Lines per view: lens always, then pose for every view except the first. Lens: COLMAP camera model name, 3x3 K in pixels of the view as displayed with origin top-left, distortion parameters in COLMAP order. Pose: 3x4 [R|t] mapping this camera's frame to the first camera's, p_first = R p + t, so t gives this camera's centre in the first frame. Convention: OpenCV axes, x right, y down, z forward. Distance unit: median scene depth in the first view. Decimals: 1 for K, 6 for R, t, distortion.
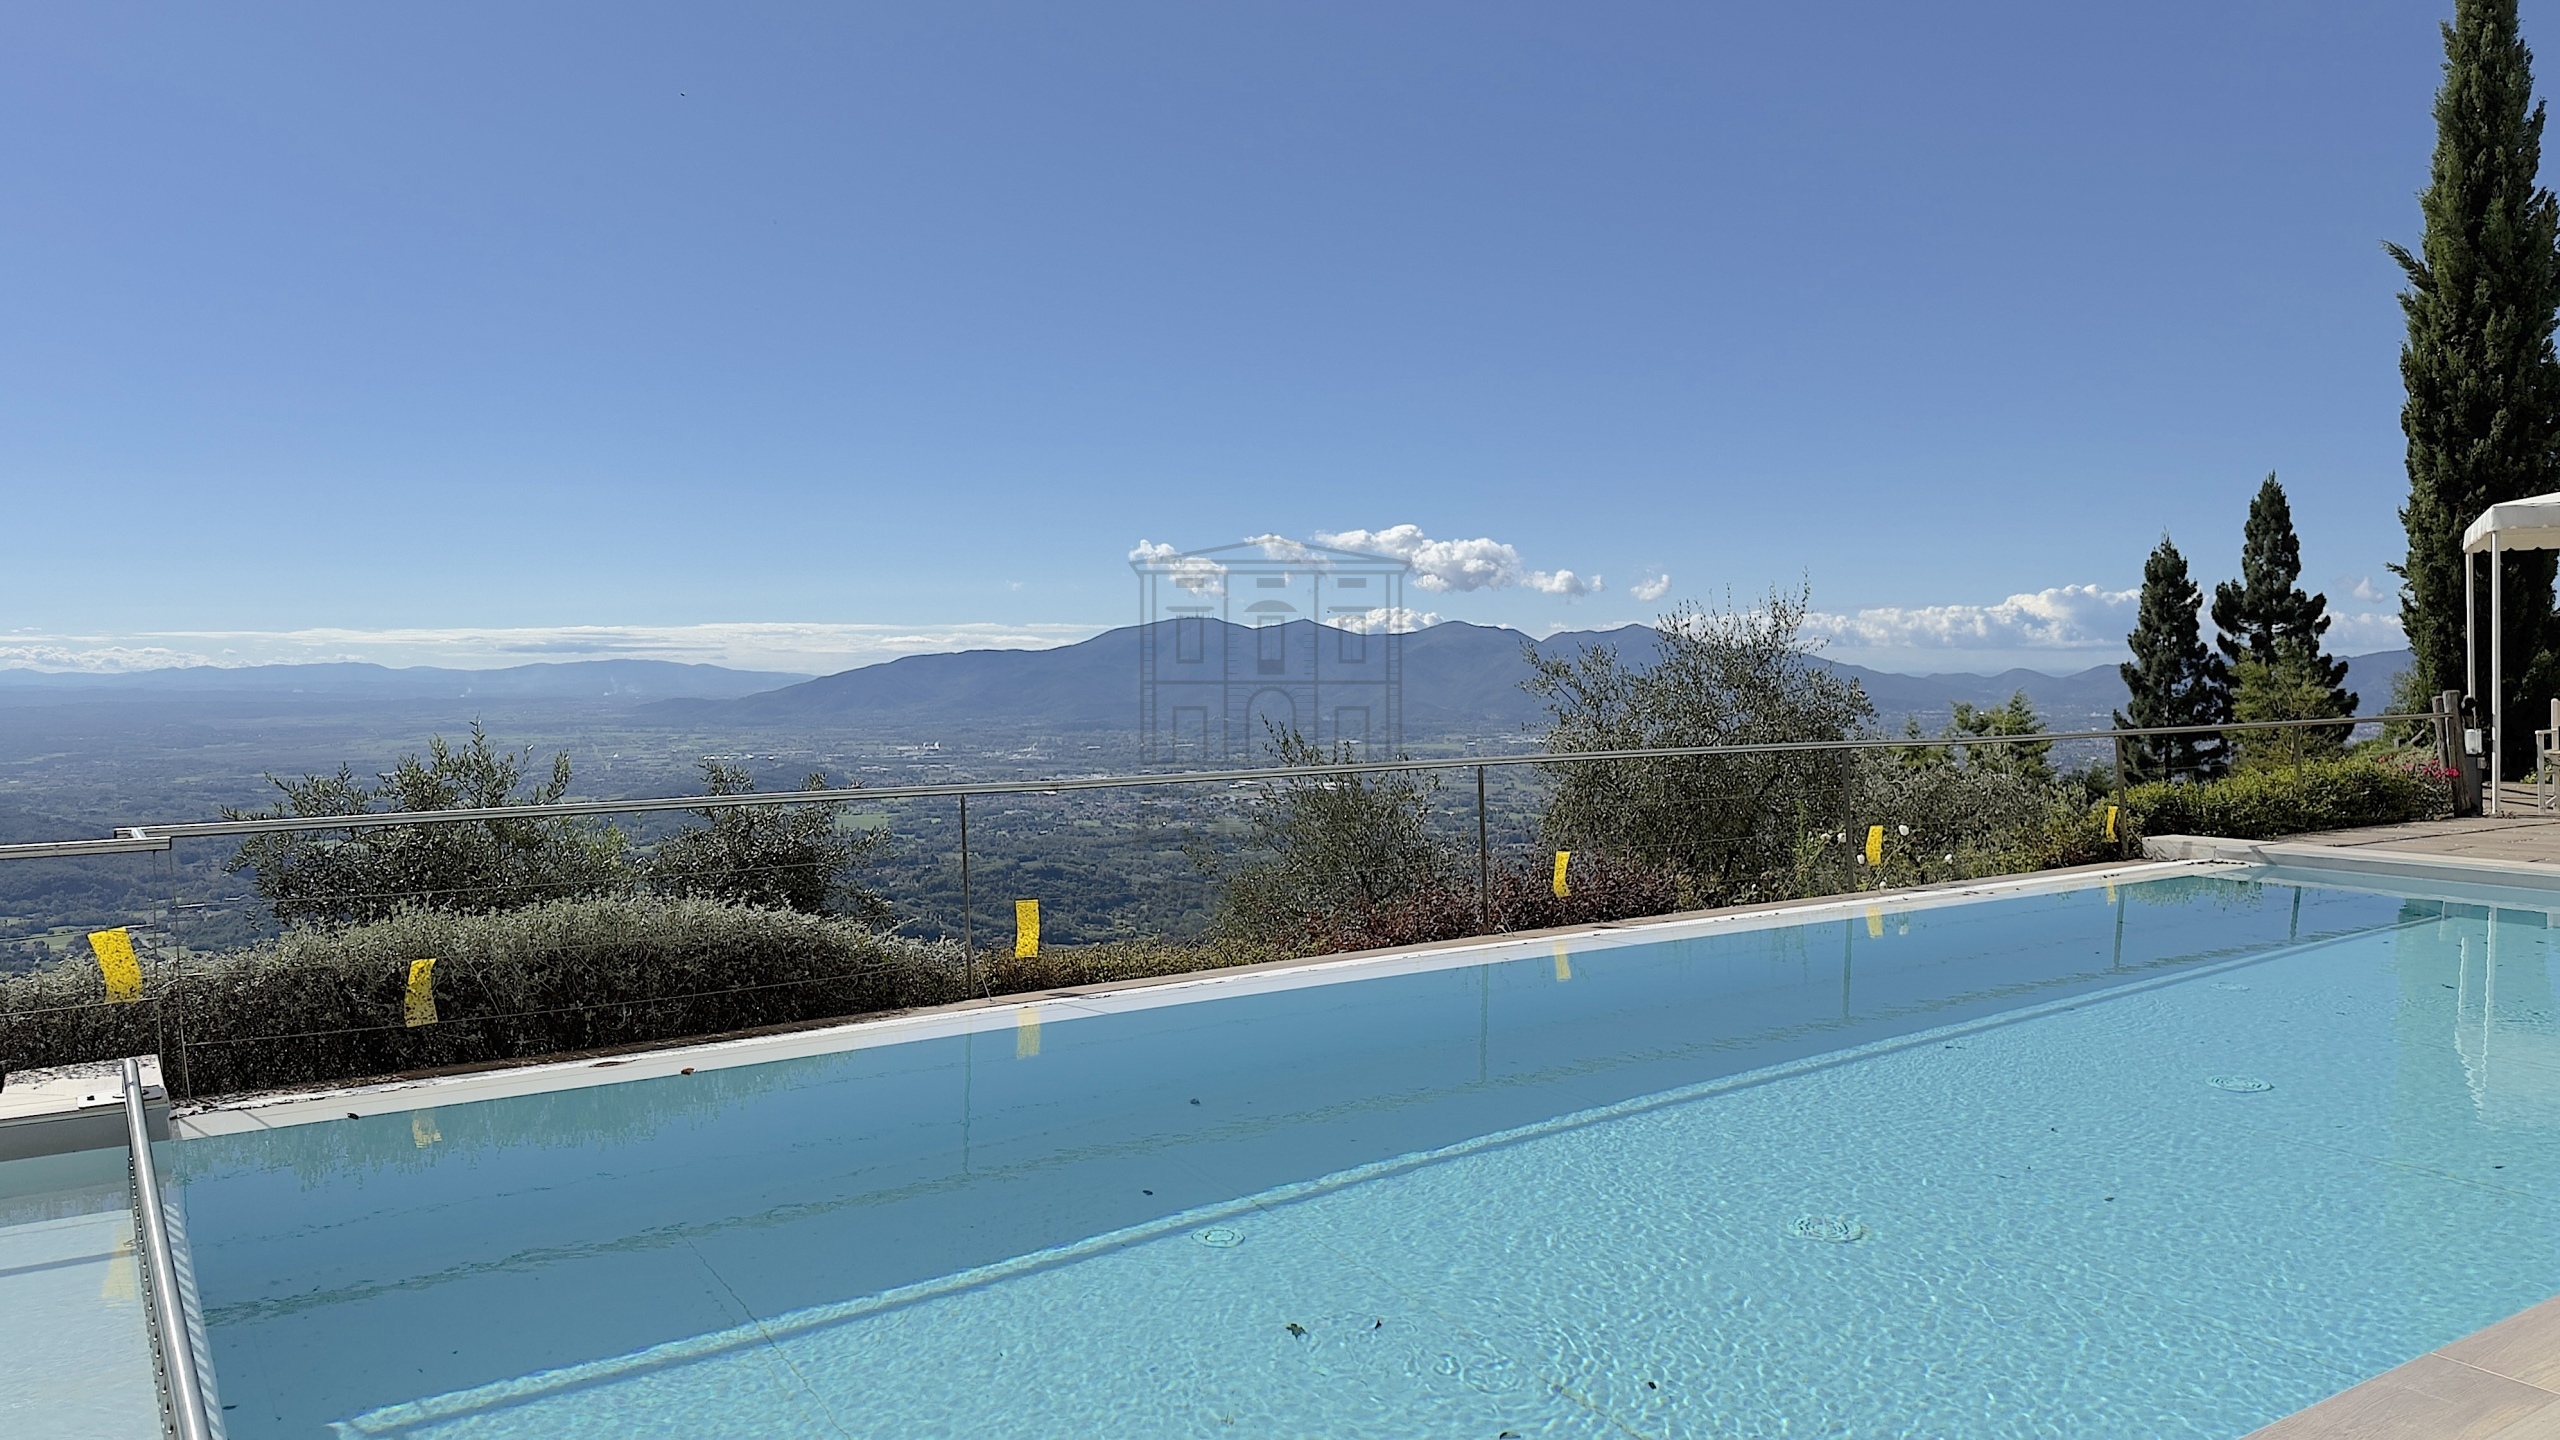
lens RADIAL K [[1815.7, 0, 1280.0], [0, 1815.7, 720.0], [0, 0, 1]] dist [-0.006590, -0.002771]
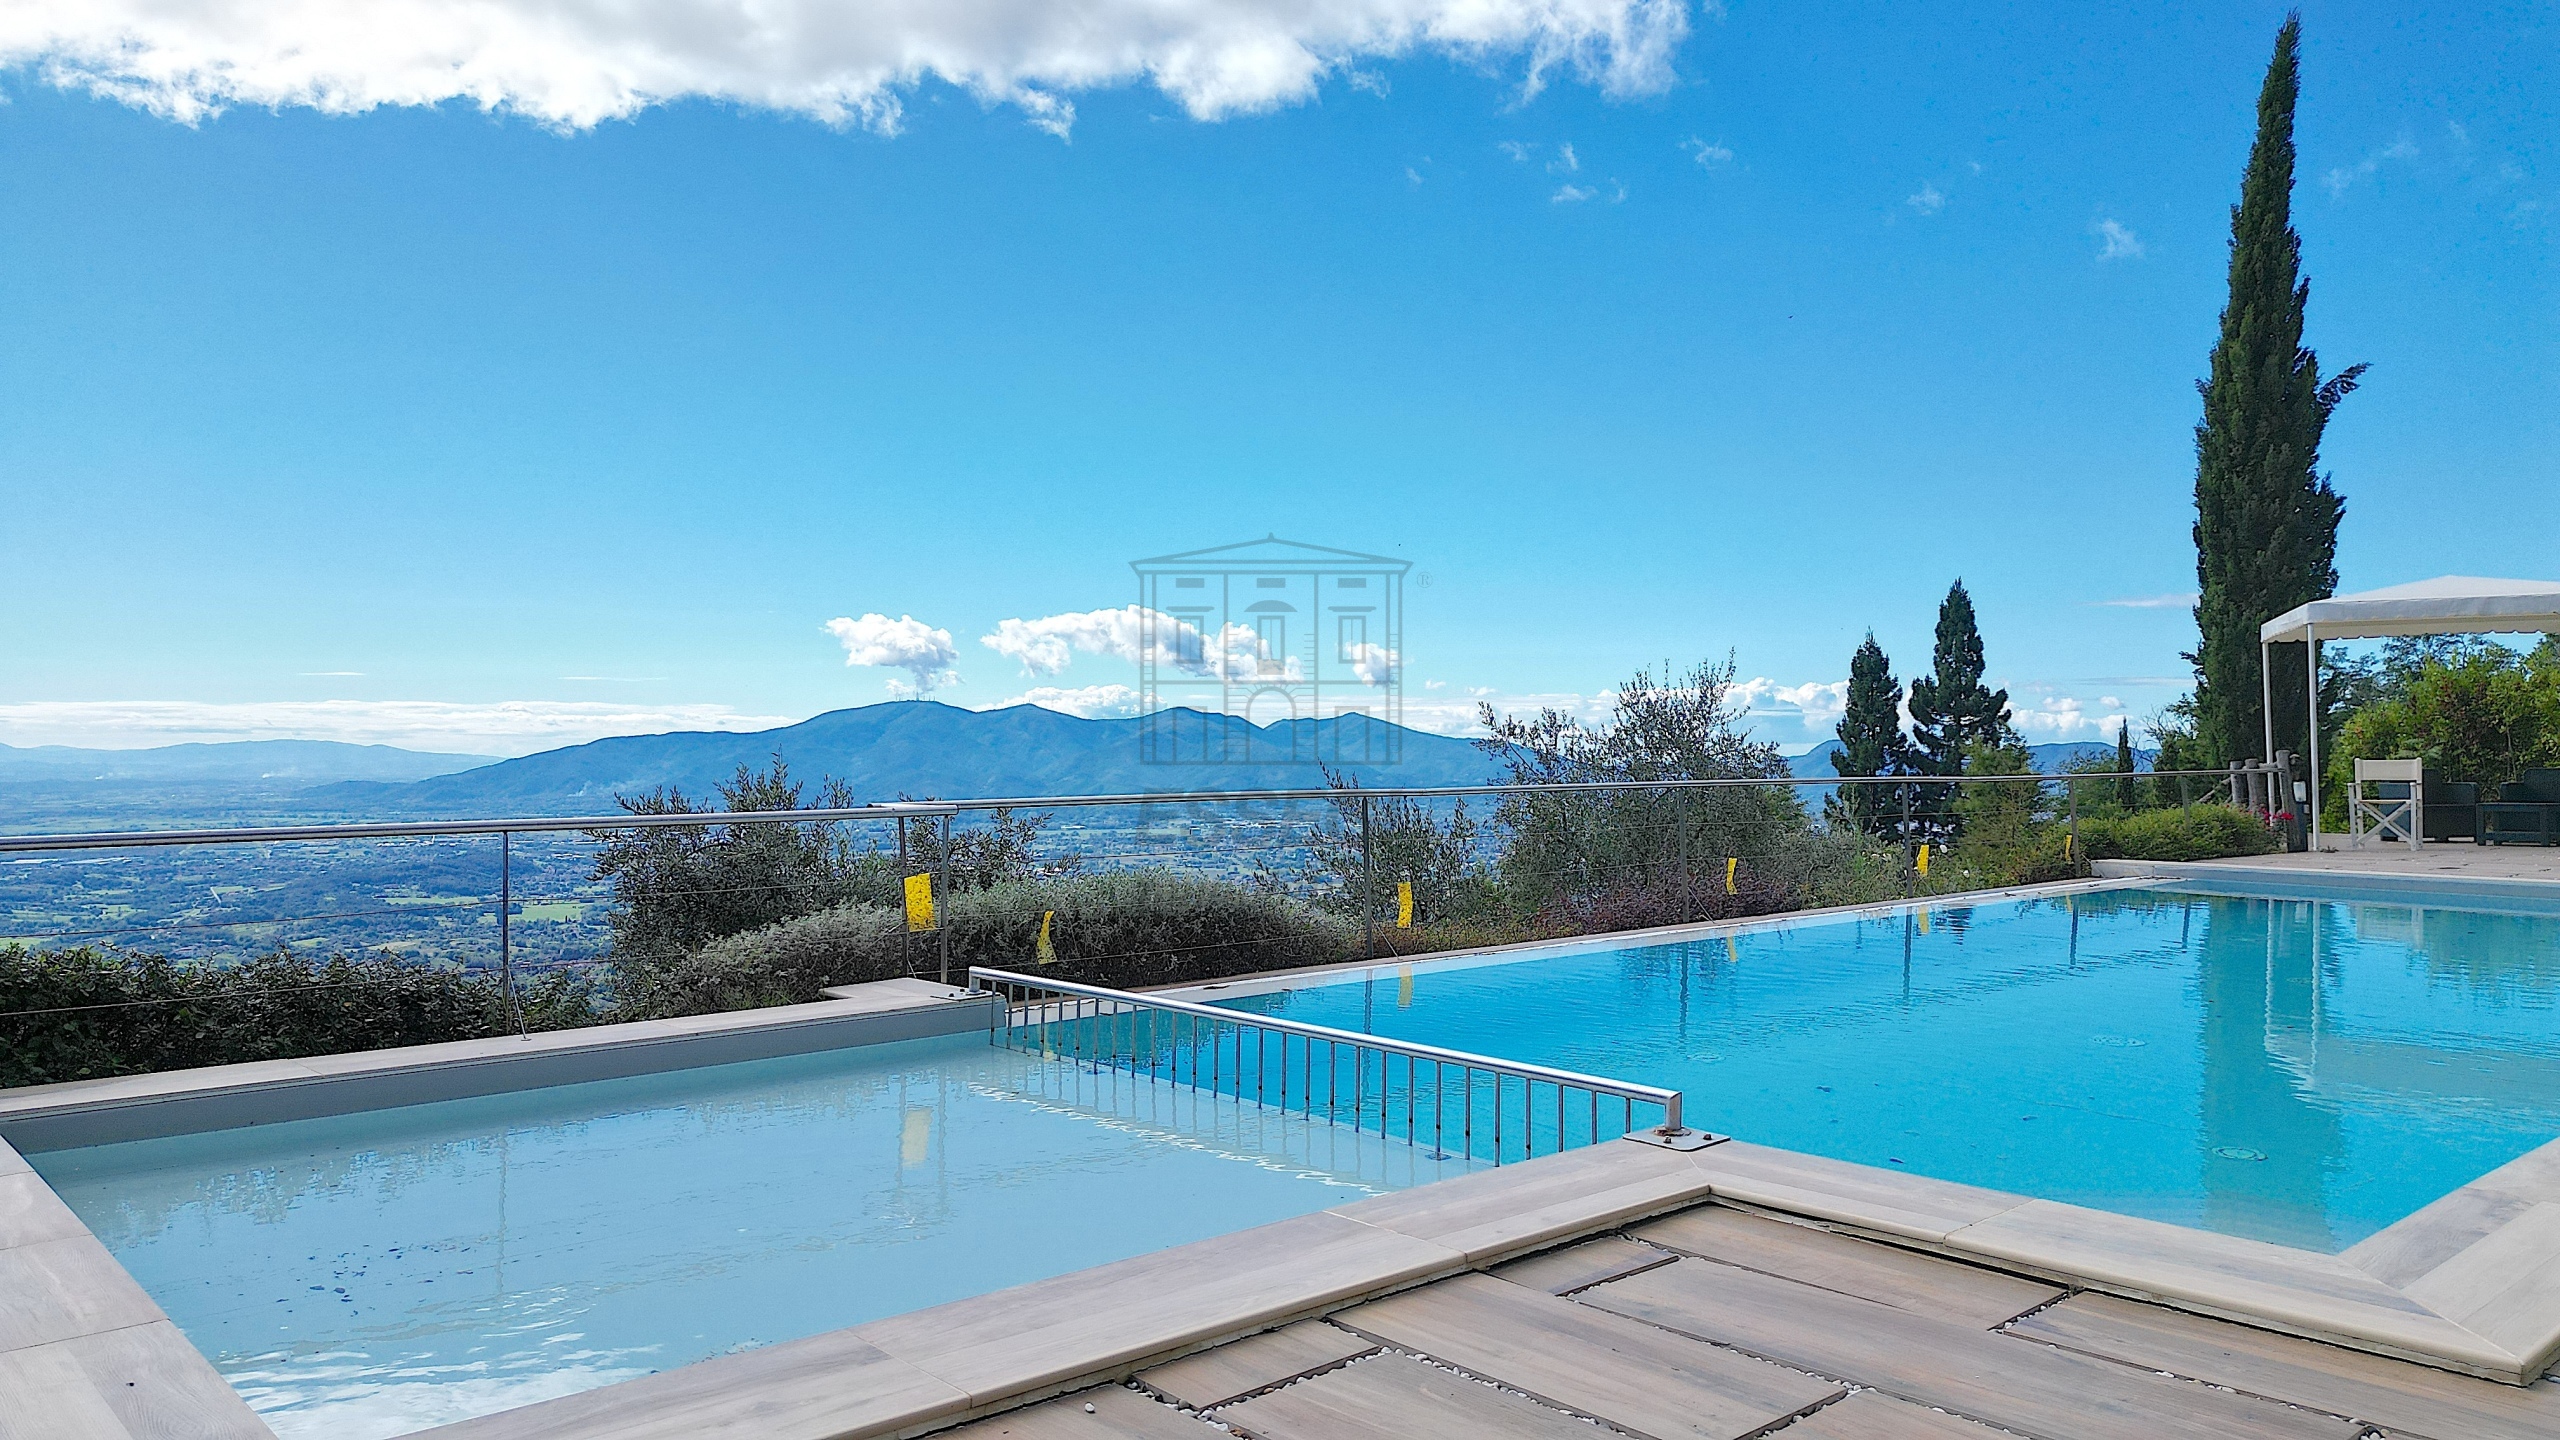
lens RADIAL K [[1795.2, 0, 1319.5], [0, 1795.2, 717.8], [0, 0, 1]] dist [0.040882, -0.000754]
pose [[0.984872, 0.011988, 0.172869, -0.159749], [-0.003560, 0.998793, -0.048983, 0.018036], [-0.173247, 0.047627, 0.983726, -0.081647]]
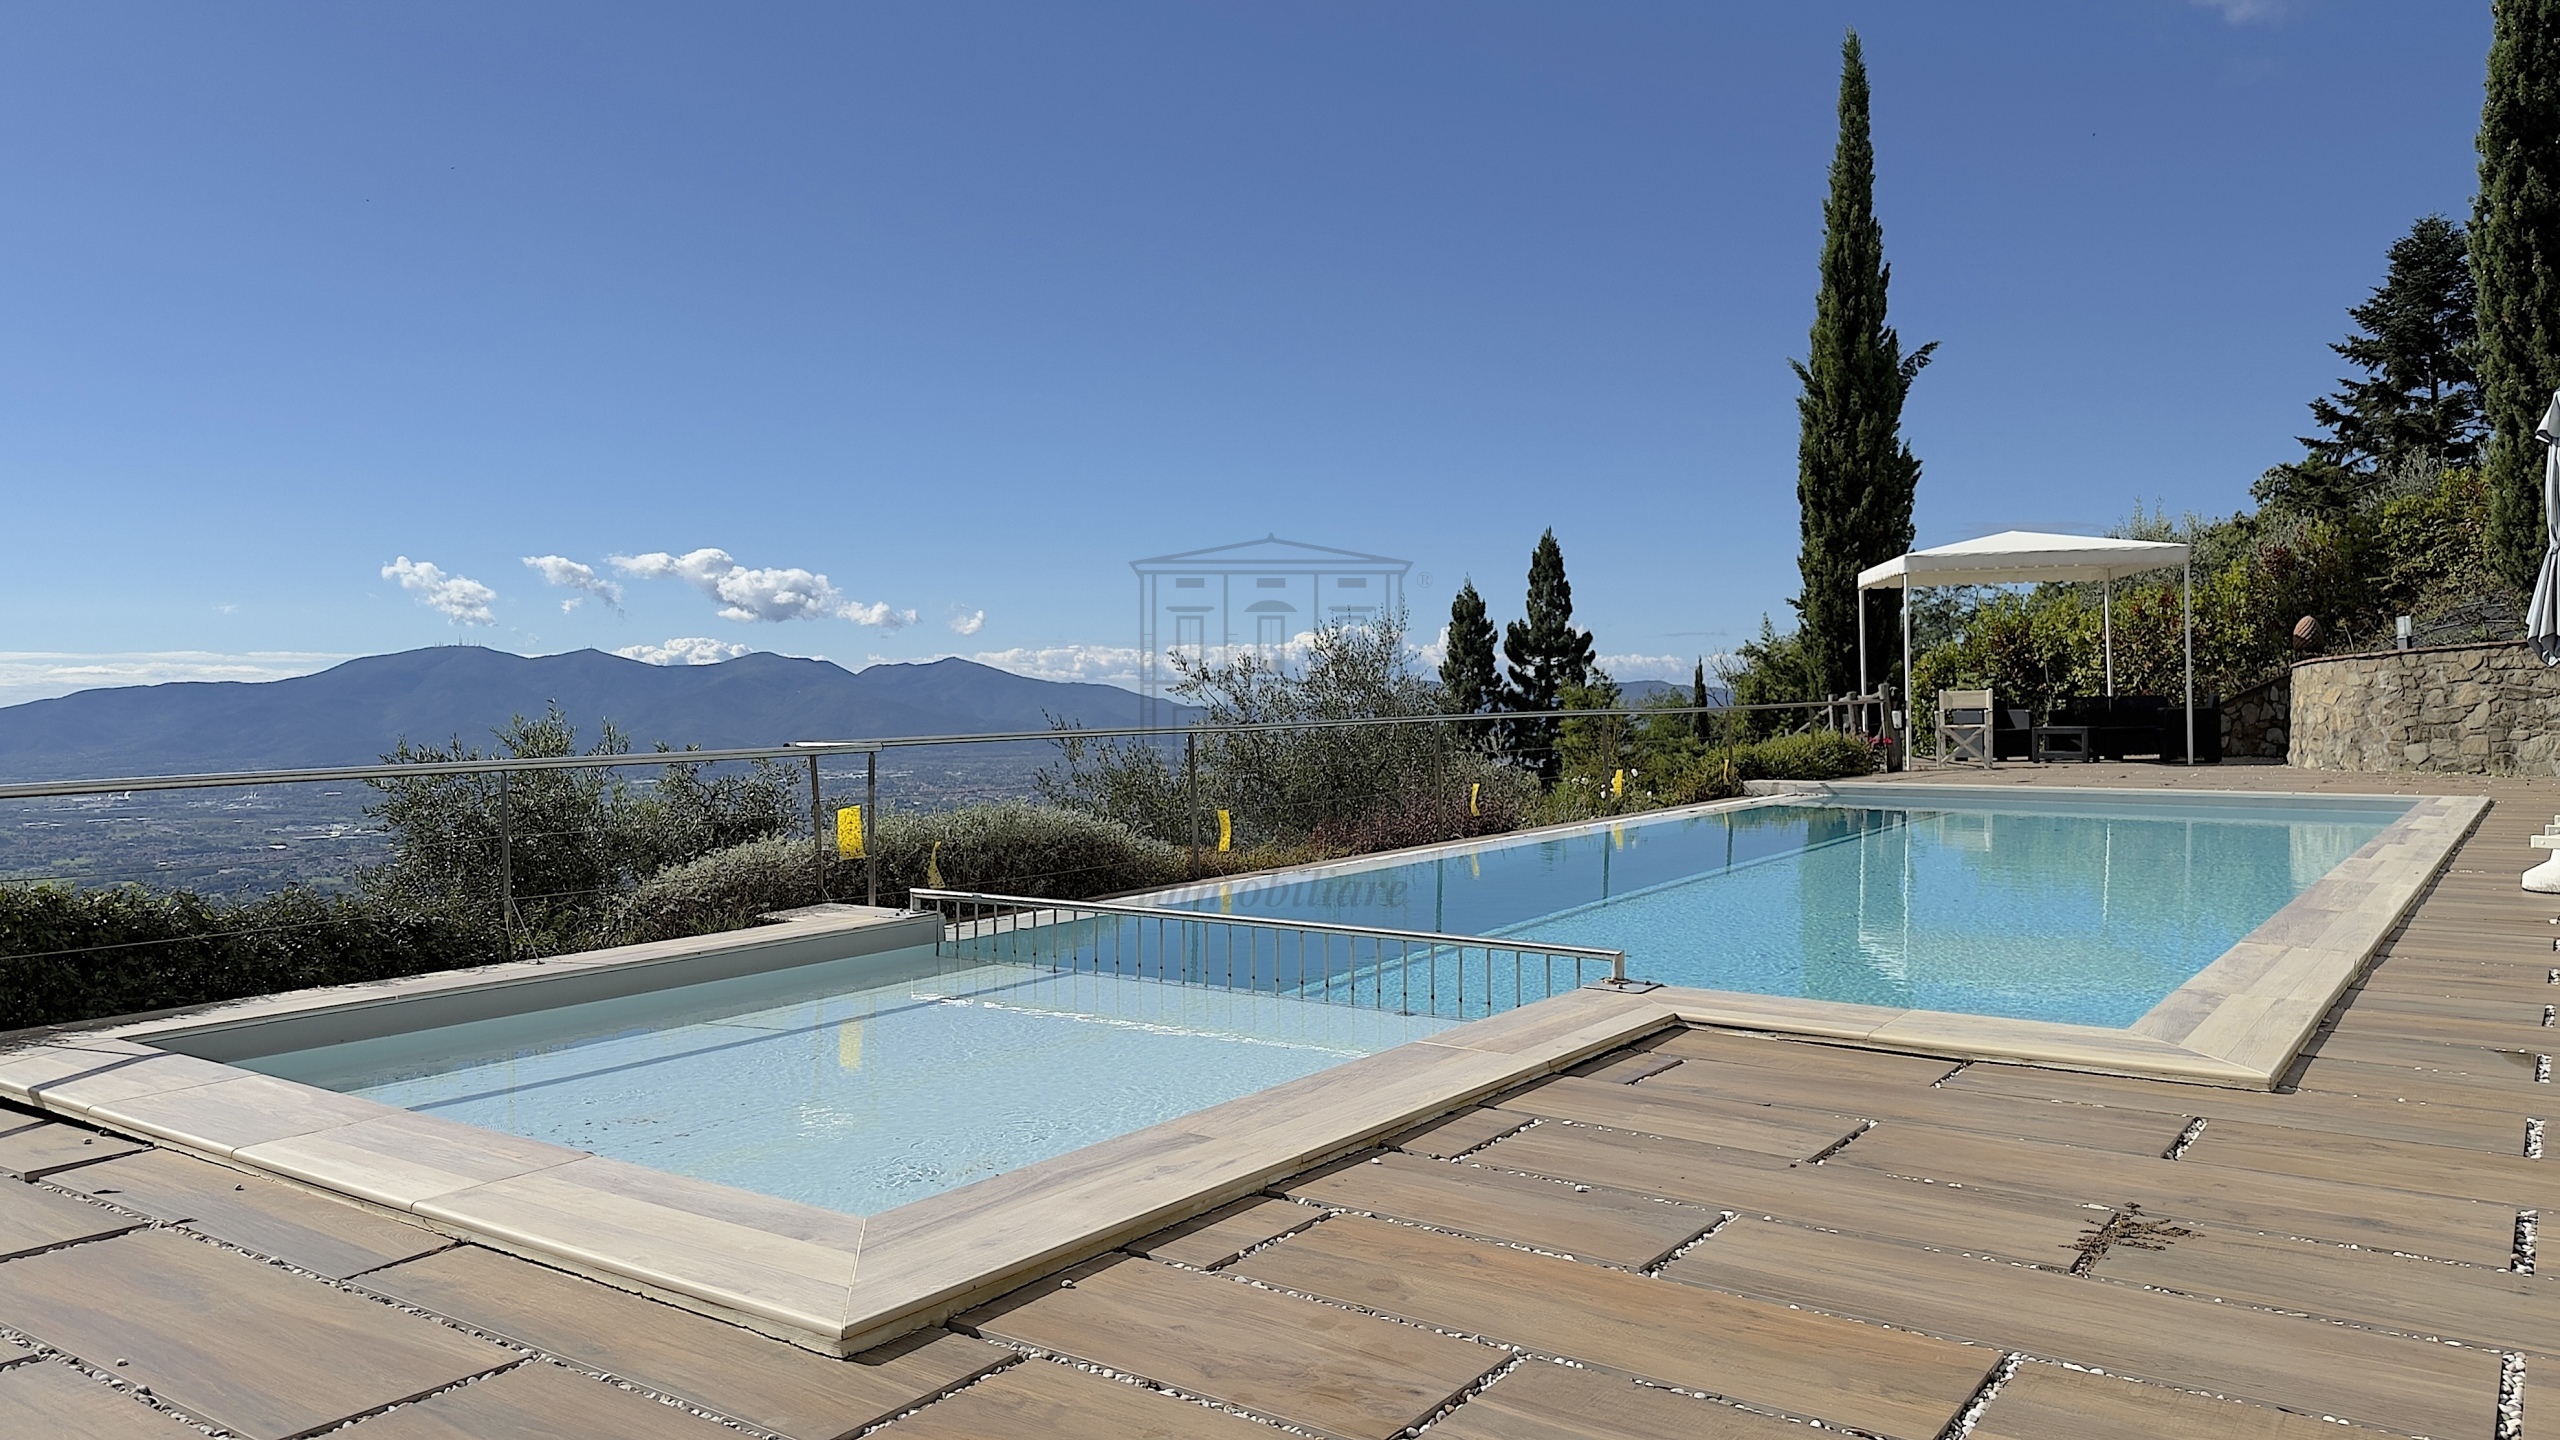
lens RADIAL K [[1798.9, 0, 1293.5], [0, 1798.9, 727.9], [0, 0, 1]] dist [0.107735, -0.158180]
pose [[0.928501, -0.009318, 0.371213, -0.231612], [0.014638, 0.999827, -0.011516, 0.020536], [-0.371041, 0.016126, 0.928476, -0.114847]]
